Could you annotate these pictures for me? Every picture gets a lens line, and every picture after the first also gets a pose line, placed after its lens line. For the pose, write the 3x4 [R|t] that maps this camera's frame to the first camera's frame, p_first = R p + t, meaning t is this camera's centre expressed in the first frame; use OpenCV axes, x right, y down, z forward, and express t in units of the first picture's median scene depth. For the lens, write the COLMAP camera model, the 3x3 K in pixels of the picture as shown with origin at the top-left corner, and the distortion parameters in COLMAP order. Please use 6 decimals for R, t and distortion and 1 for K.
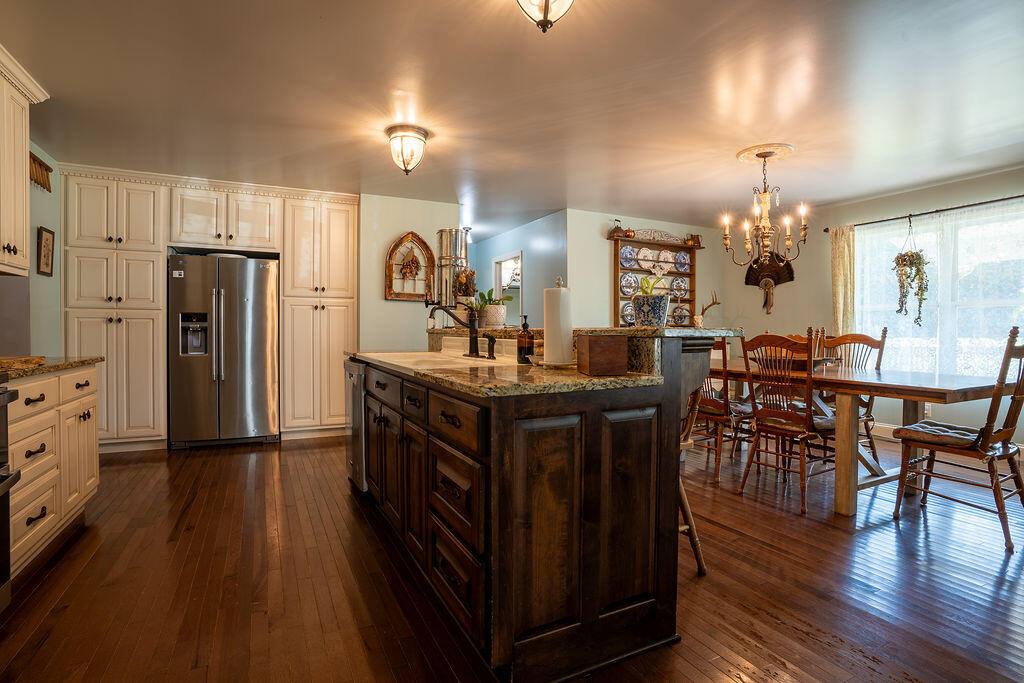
lens RADIAL K [[501.5, 0, 513.1], [0, 501.5, 340.7], [0, 0, 1]] dist [-0.056134, 0.019984]
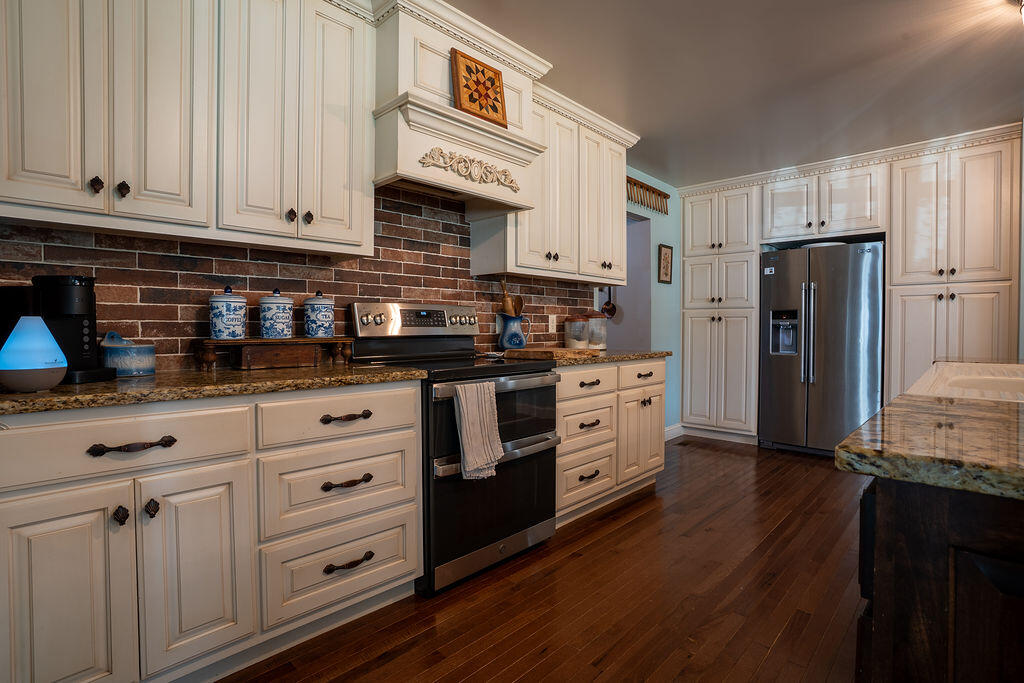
lens RADIAL K [[501.5, 0, 535.7], [0, 501.5, 334.6], [0, 0, 1]] dist [-0.056134, 0.019984]
pose [[0.332968, 0.010747, -0.942877, 0.099273], [-0.018274, 0.999821, 0.004943, -0.004581], [0.942761, 0.015584, 0.333105, 0.226635]]
